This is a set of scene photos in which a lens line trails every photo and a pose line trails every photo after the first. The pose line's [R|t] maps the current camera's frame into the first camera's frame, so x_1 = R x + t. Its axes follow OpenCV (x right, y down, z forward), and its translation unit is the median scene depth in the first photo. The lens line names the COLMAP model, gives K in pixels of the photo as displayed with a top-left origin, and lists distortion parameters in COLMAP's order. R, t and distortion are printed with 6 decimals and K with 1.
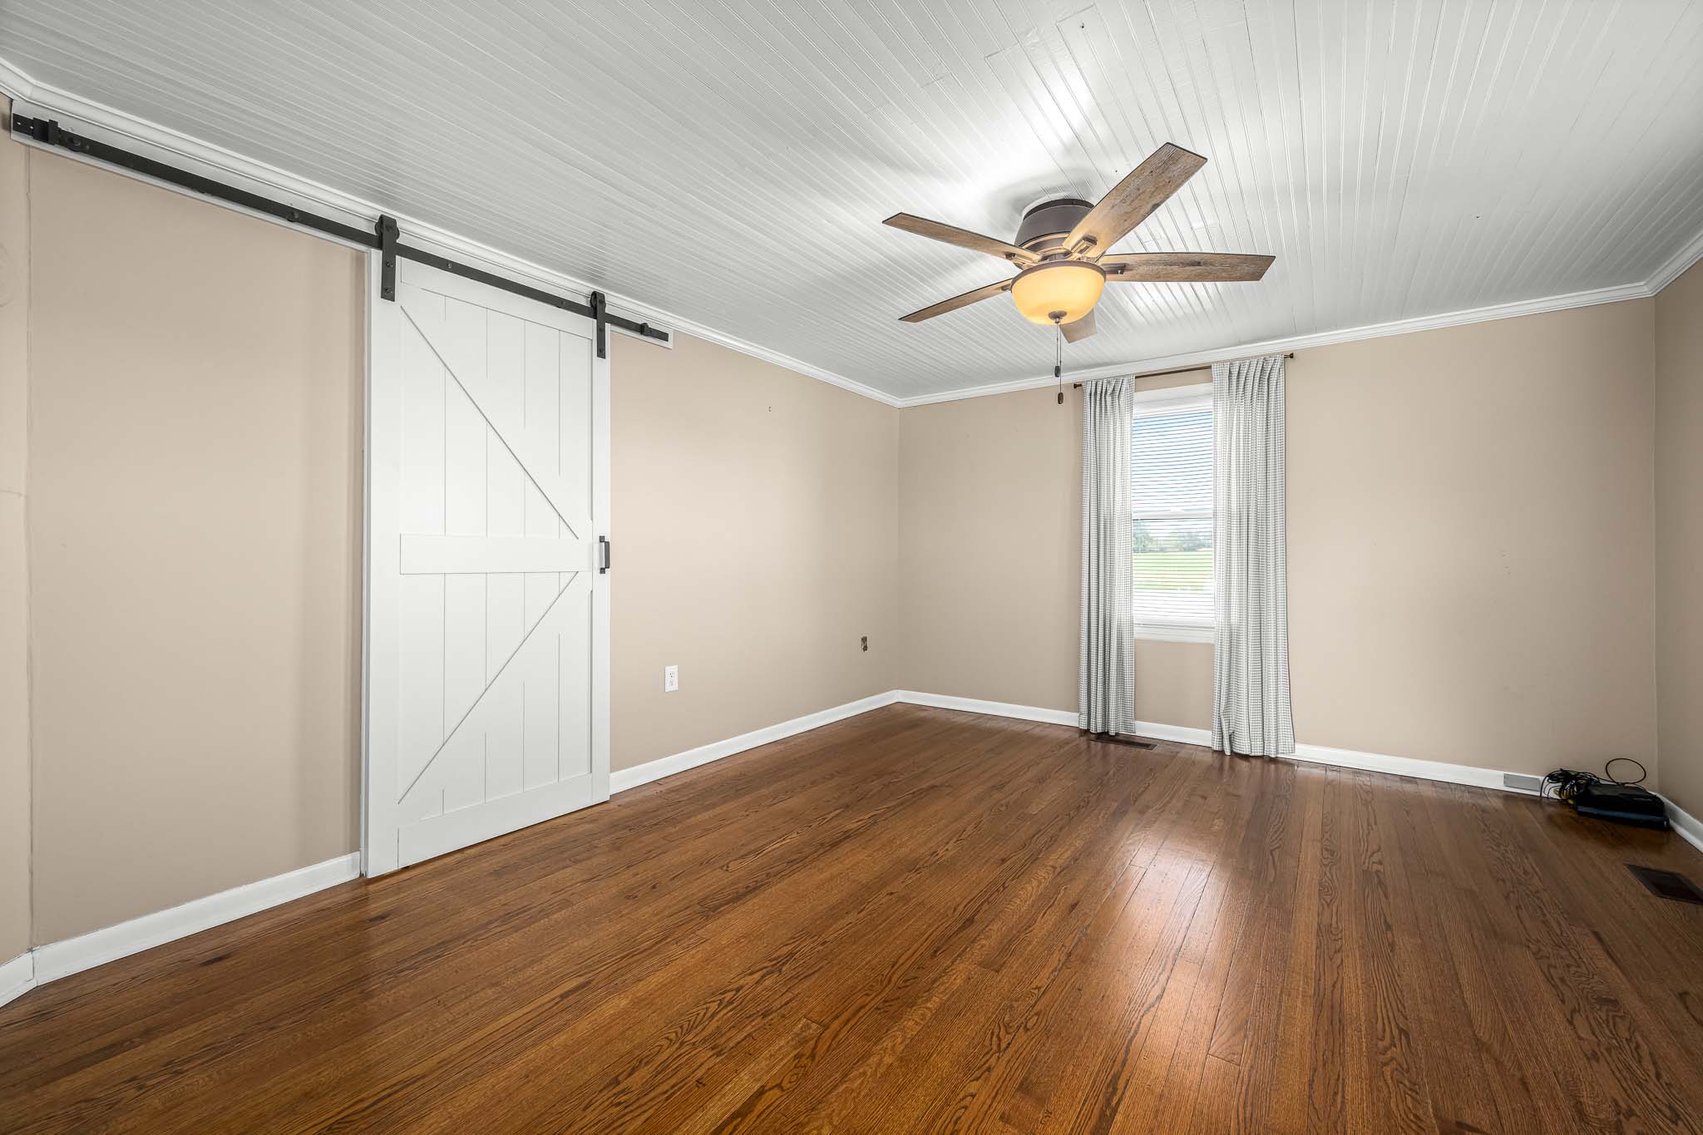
lens RADIAL K [[681.2, 0, 853.7], [0, 681.2, 561.6], [0, 0, 1]] dist [0.001917, -0.000026]
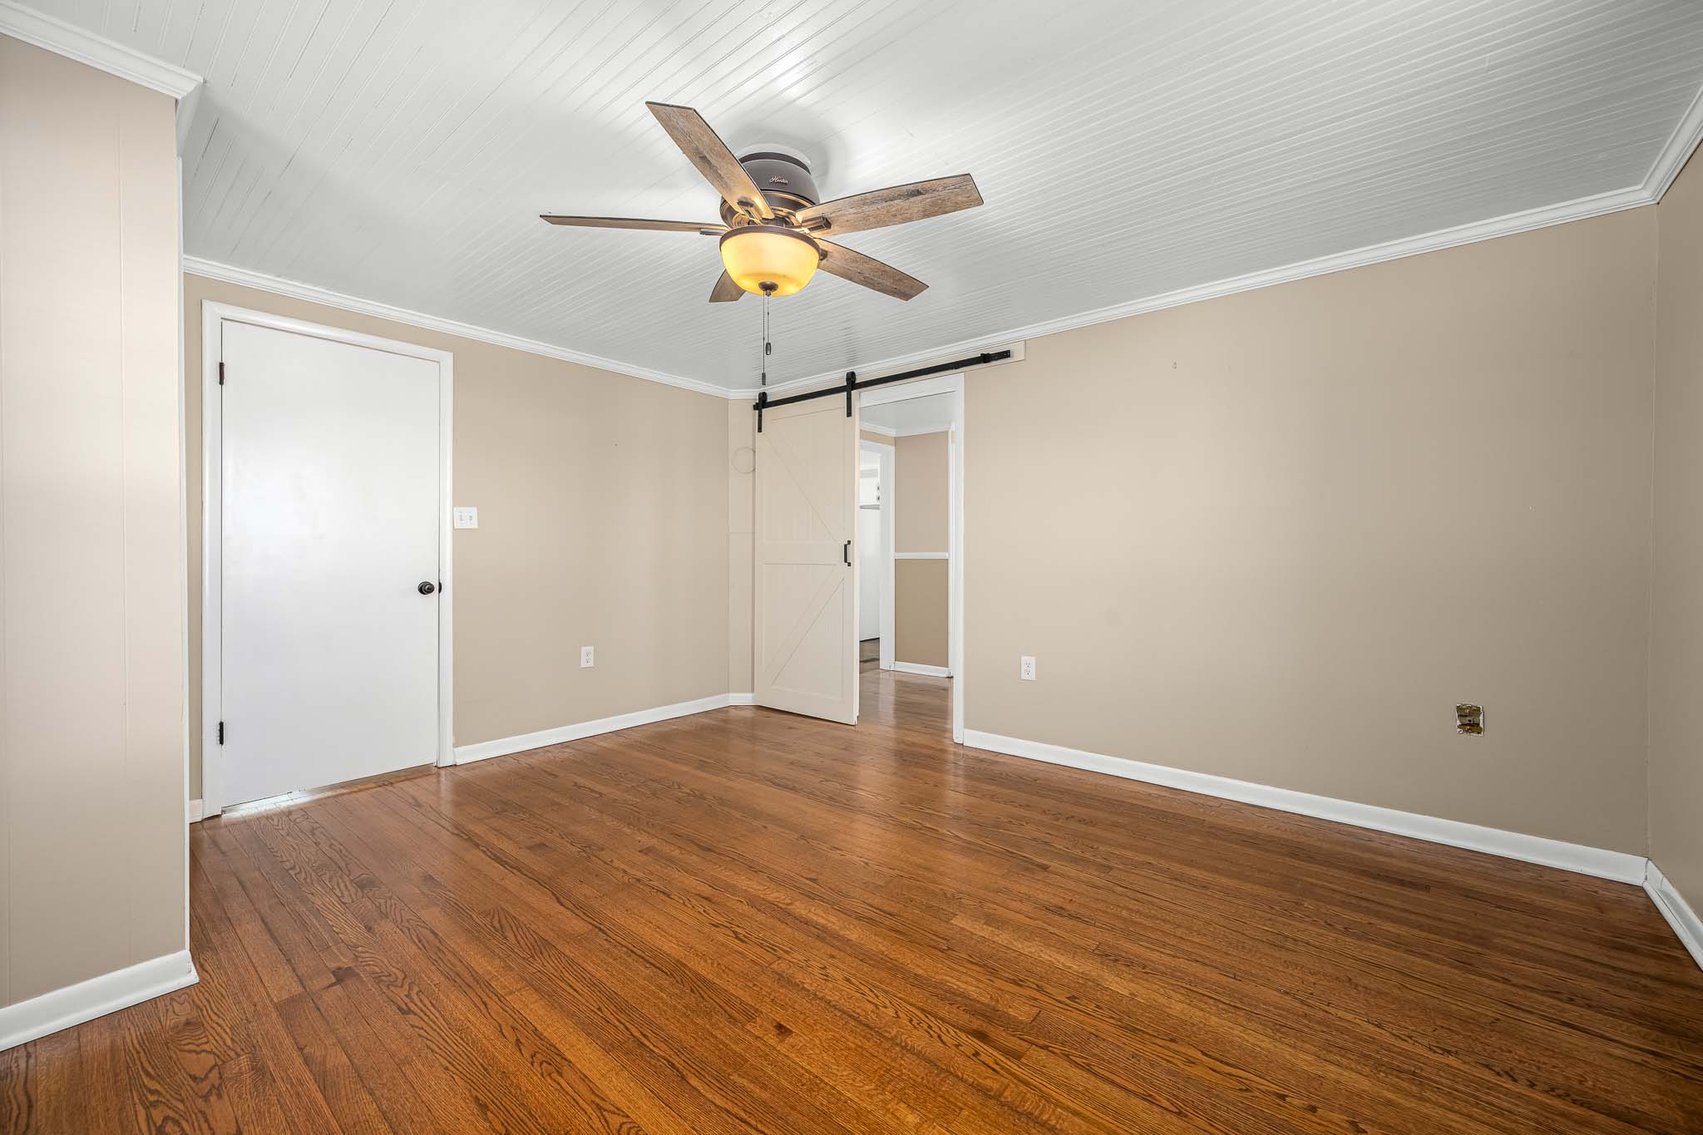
lens RADIAL K [[681.2, 0, 843.5], [0, 681.2, 558.5], [0, 0, 1]] dist [0.001917, -0.000026]
pose [[-0.085196, 0.002598, -0.996361, 0.879133], [-0.006023, 0.999977, 0.003123, -0.001656], [0.996346, 0.006267, -0.085178, 0.862254]]
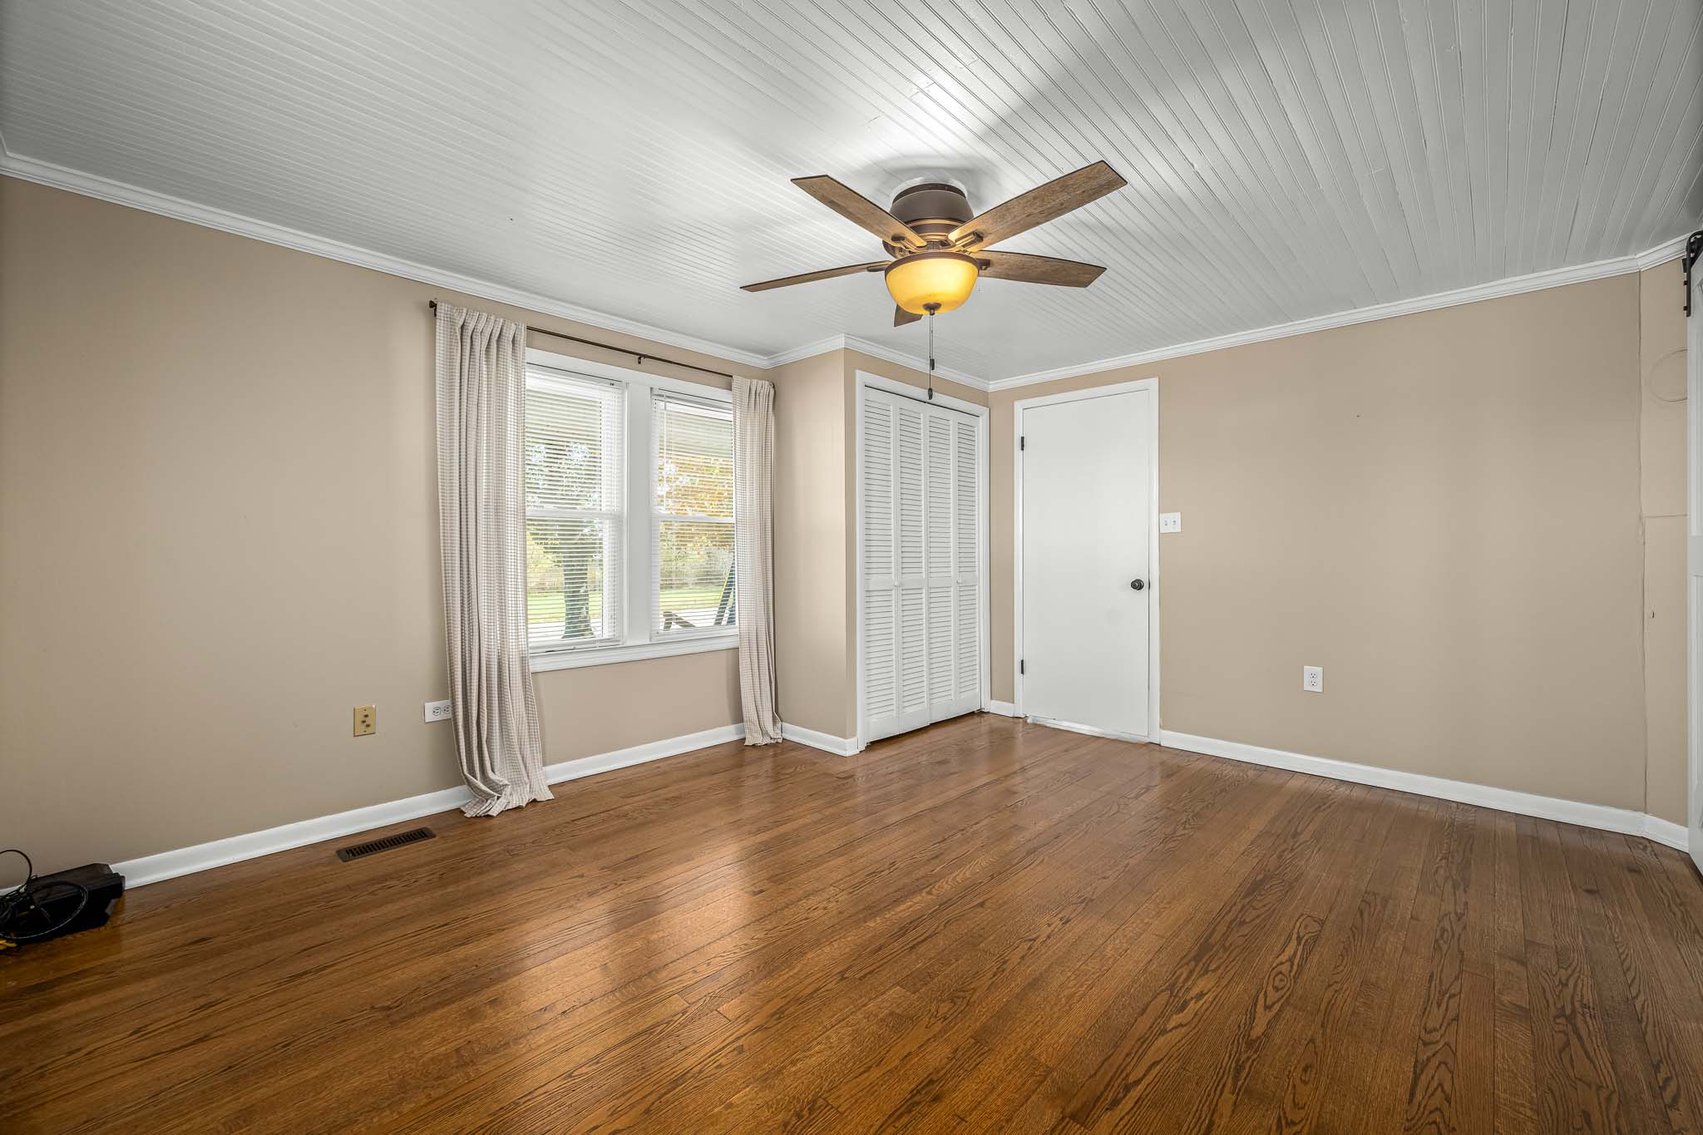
lens RADIAL K [[681.2, 0, 850.2], [0, 681.2, 554.3], [0, 0, 1]] dist [0.001917, -0.000026]
pose [[-0.988694, -0.005639, 0.149841, 0.198861], [-0.004677, 0.999966, 0.006769, -0.010104], [-0.149875, 0.005992, -0.988687, 1.448626]]
